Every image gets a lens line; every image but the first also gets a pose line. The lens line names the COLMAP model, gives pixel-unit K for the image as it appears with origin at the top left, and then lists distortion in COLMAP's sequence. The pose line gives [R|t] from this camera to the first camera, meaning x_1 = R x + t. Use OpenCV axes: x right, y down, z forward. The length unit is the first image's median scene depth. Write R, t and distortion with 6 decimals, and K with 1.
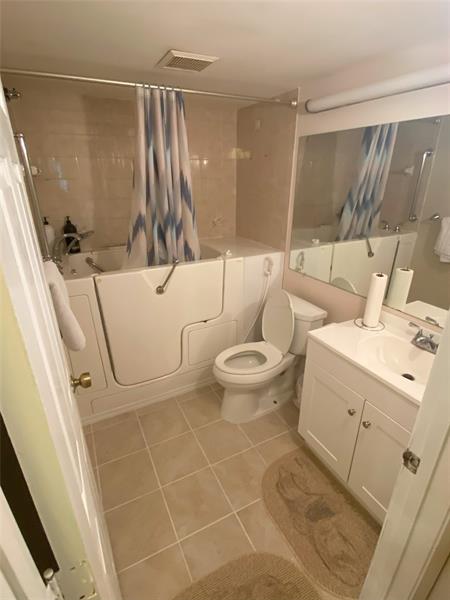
lens RADIAL K [[303.7, 0, 224.0], [0, 303.7, 301.8], [0, 0, 1]] dist [0.010233, -0.012425]
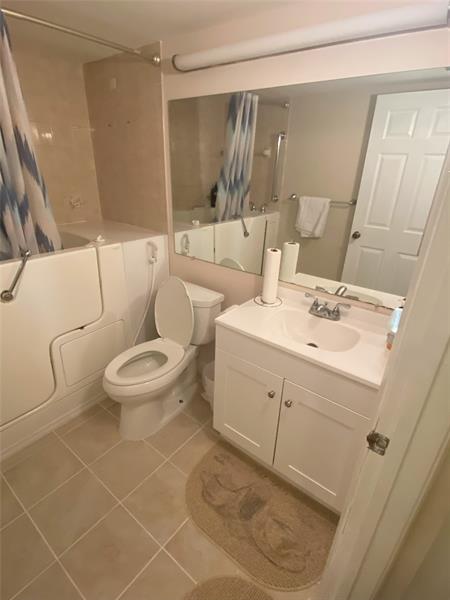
lens RADIAL K [[303.7, 0, 227.7], [0, 303.7, 301.0], [0, 0, 1]] dist [0.010233, -0.012425]
pose [[0.902258, -0.142978, 0.406802, -0.034846], [0.130076, 0.989726, 0.059356, -0.001912], [-0.411109, -0.000639, 0.911586, 0.133431]]
